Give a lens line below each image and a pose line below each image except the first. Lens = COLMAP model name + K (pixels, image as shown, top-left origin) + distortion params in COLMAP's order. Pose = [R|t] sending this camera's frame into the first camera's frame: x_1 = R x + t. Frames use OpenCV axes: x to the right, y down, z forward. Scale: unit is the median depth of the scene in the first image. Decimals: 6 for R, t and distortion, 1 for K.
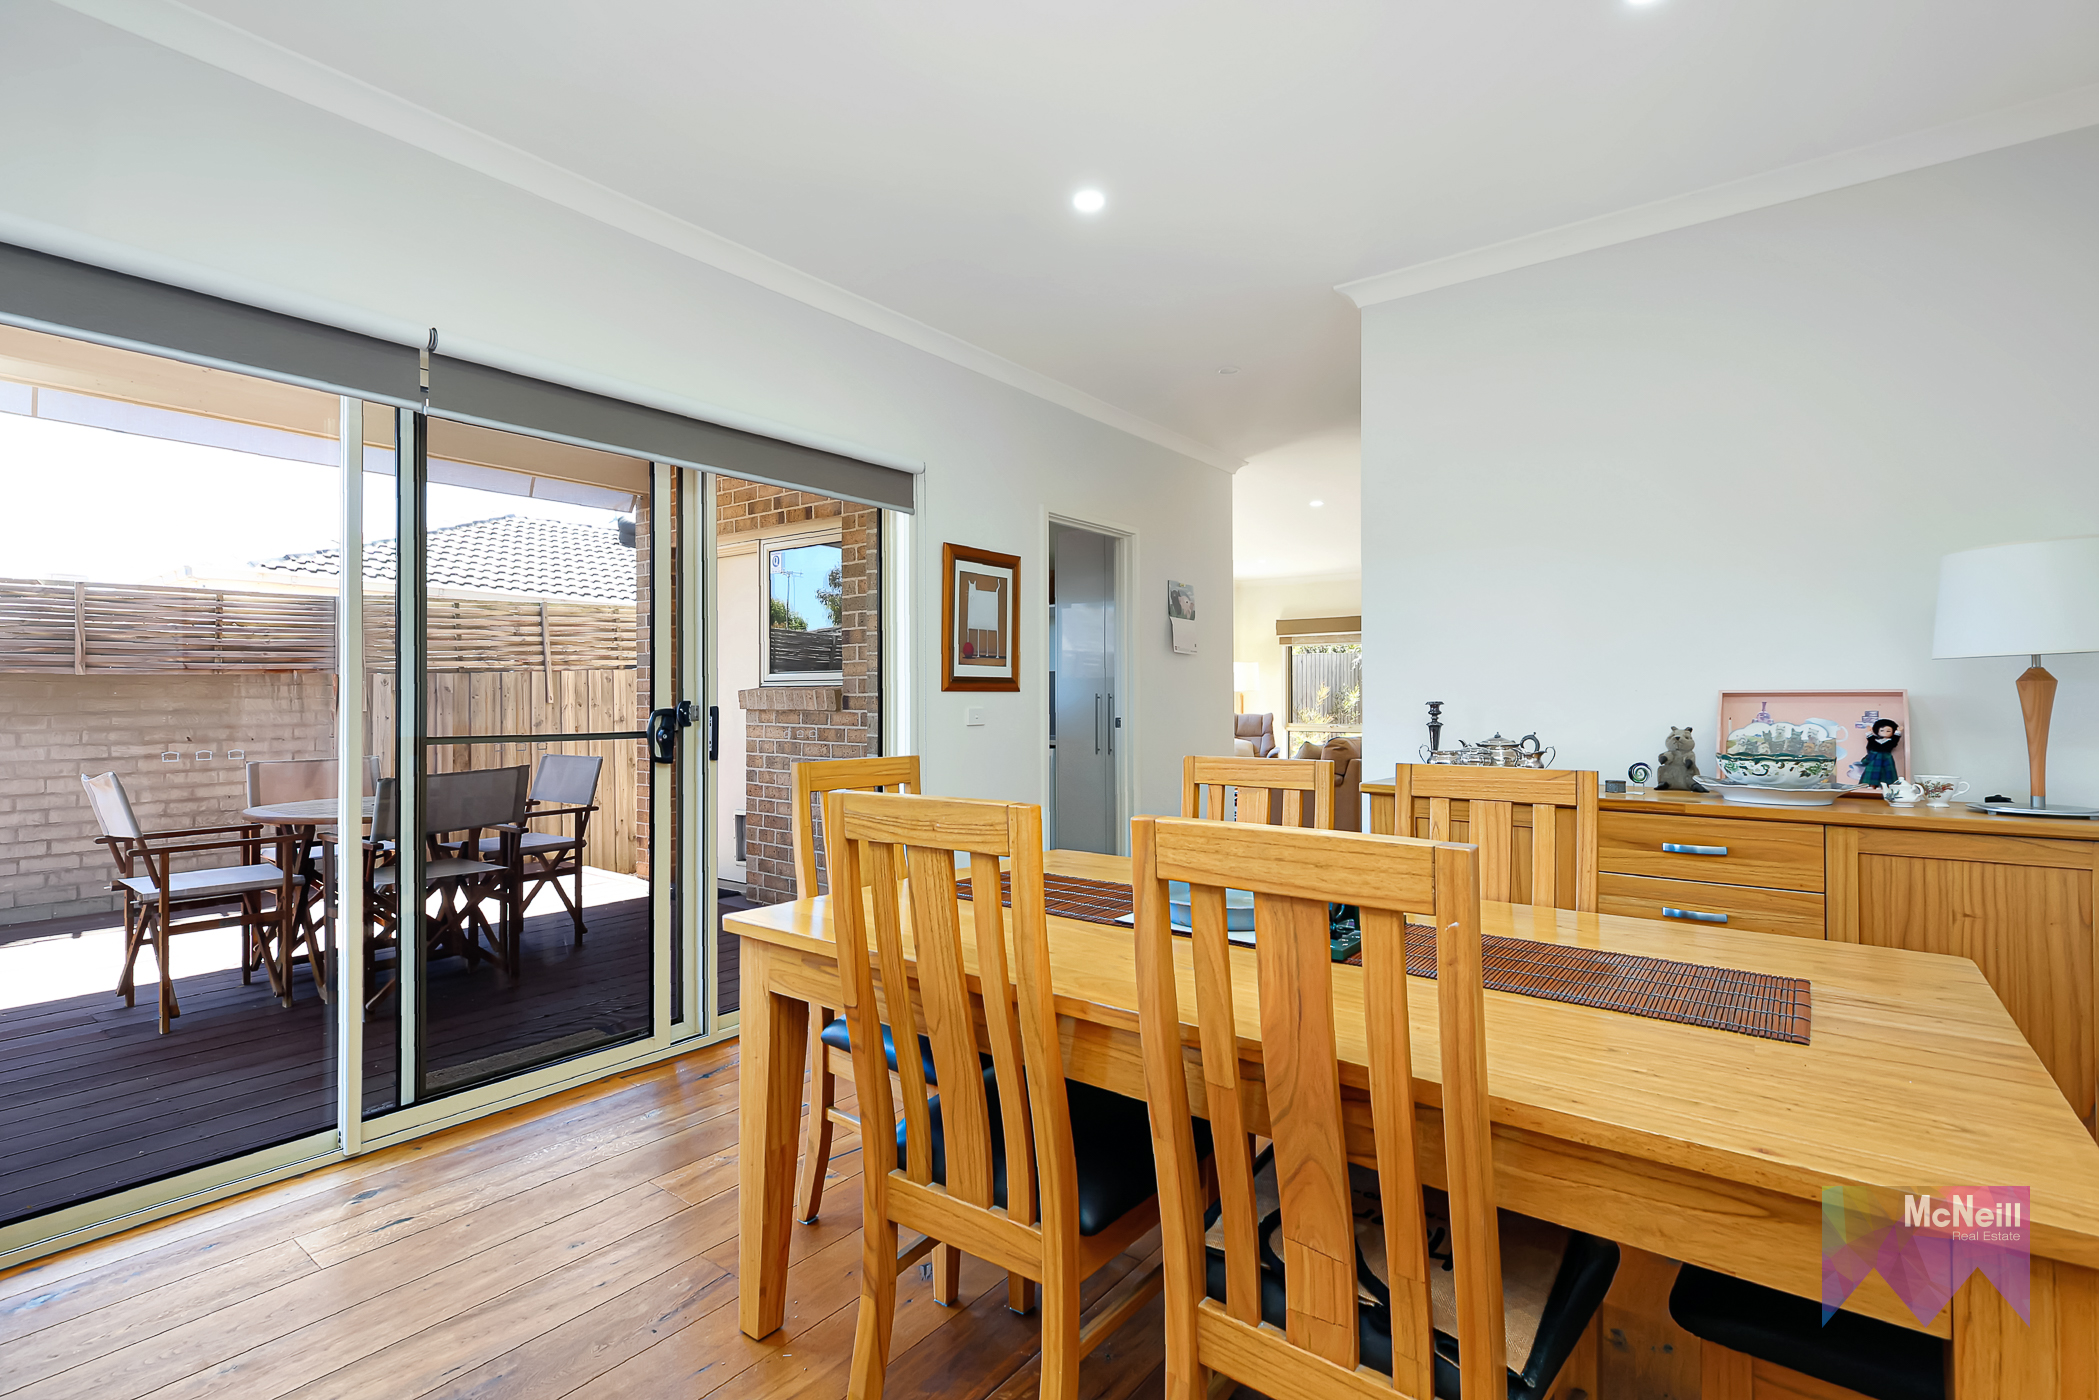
lens RADIAL K [[994.8, 0, 1044.3], [0, 994.8, 691.4], [0, 0, 1]] dist [-0.001926, -0.000215]
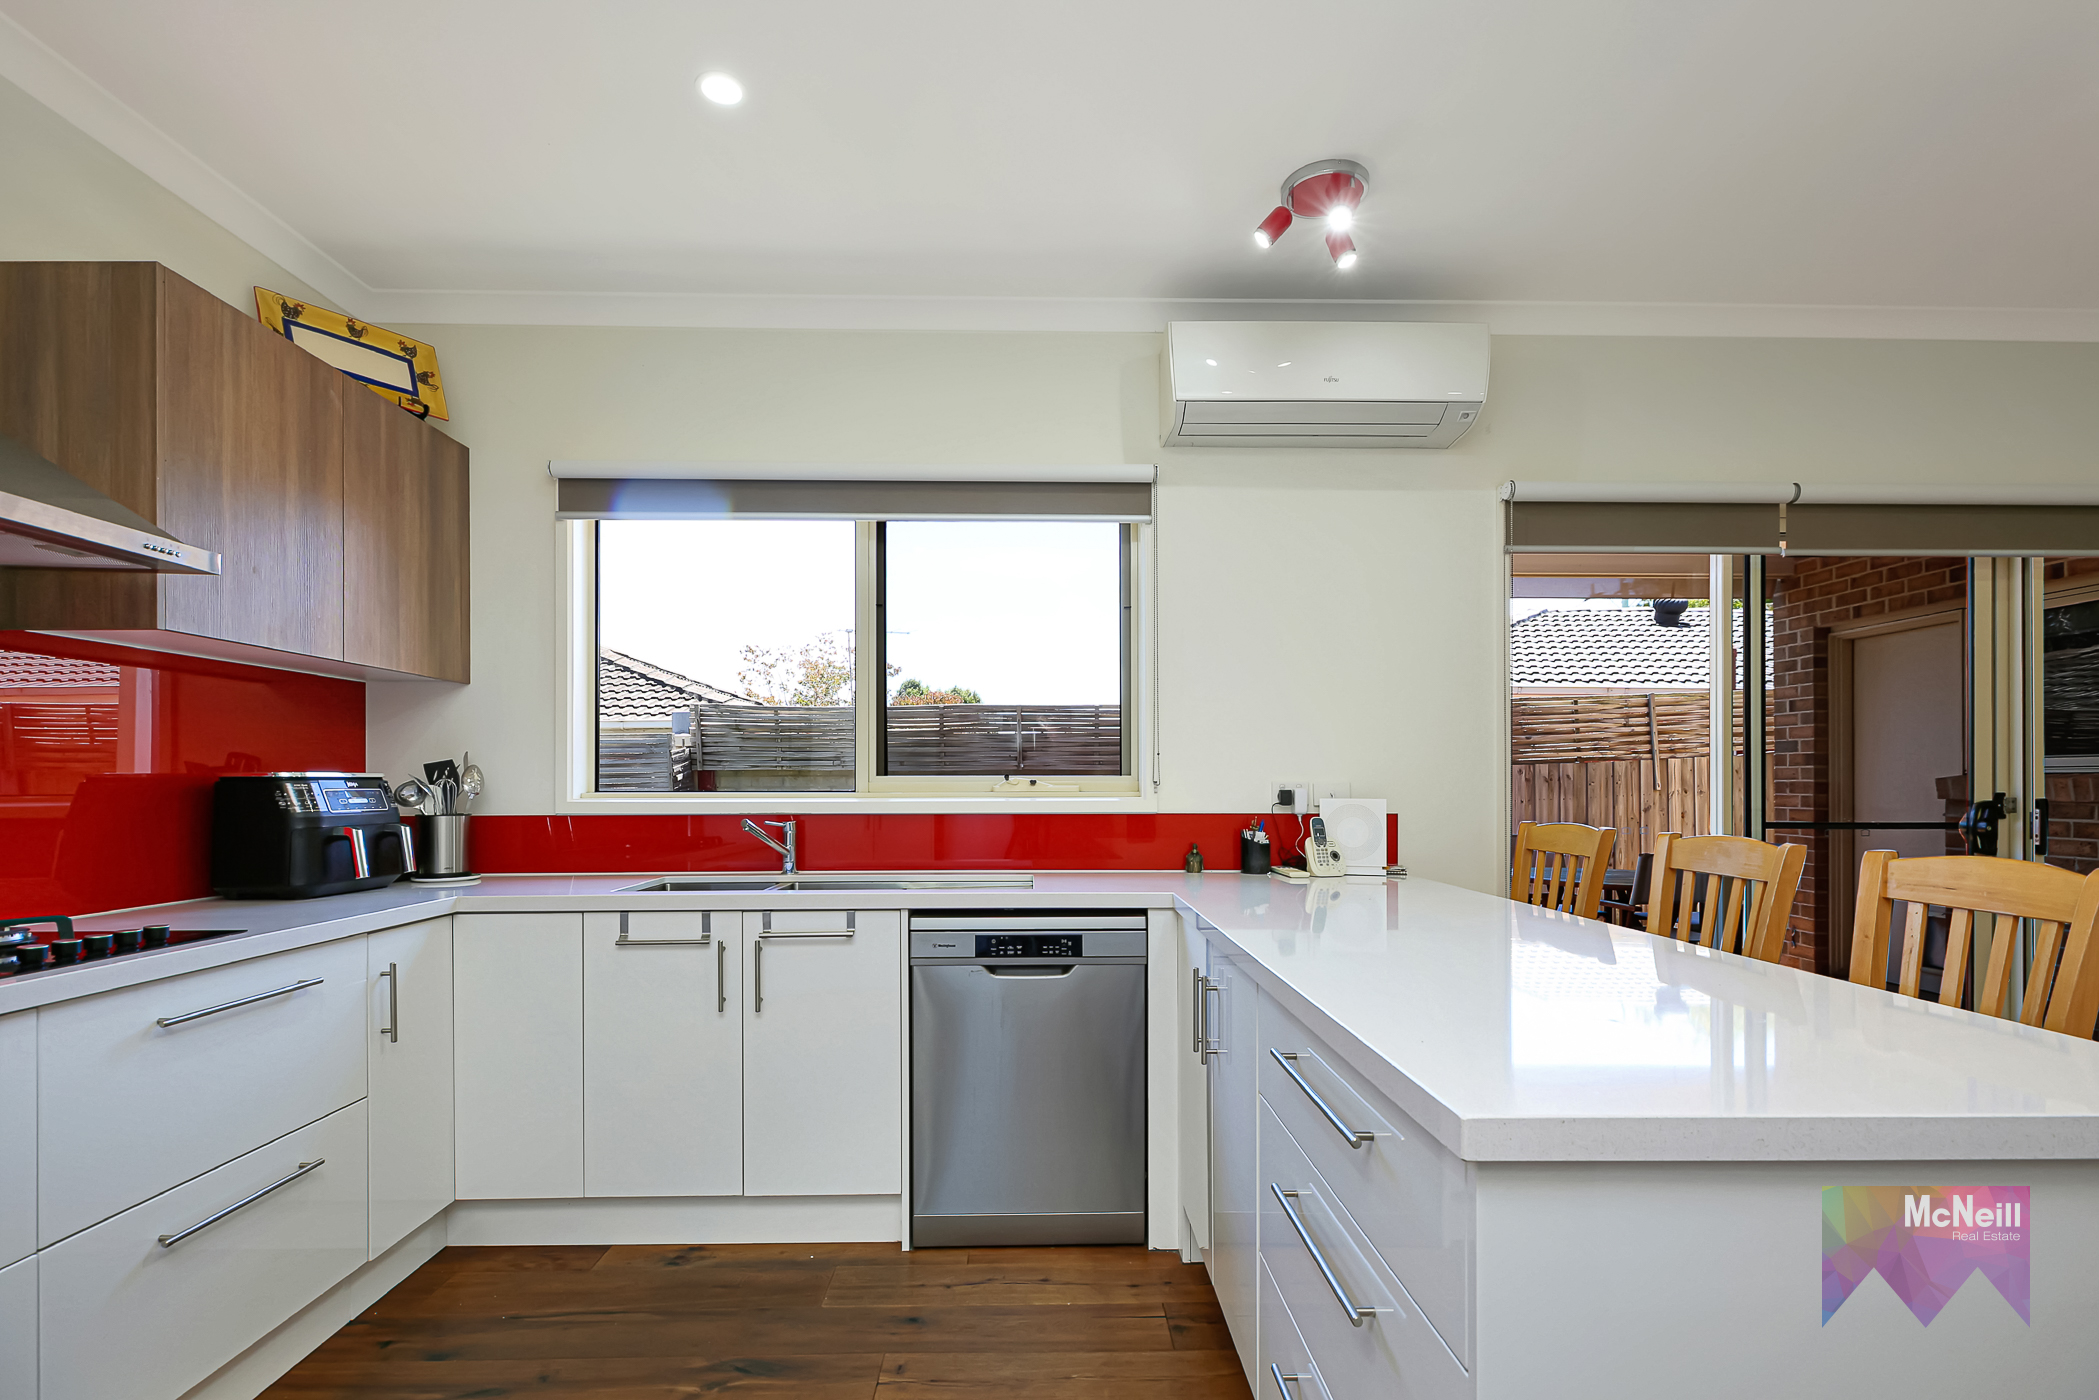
lens RADIAL K [[994.8, 0, 1052.9], [0, 994.8, 785.2], [0, 0, 1]] dist [-0.001926, -0.000215]
pose [[0.620010, 0.004179, -0.784583, -0.073259], [0.003498, 0.999961, 0.008091, -0.003869], [0.784586, -0.007761, 0.619972, -0.148562]]
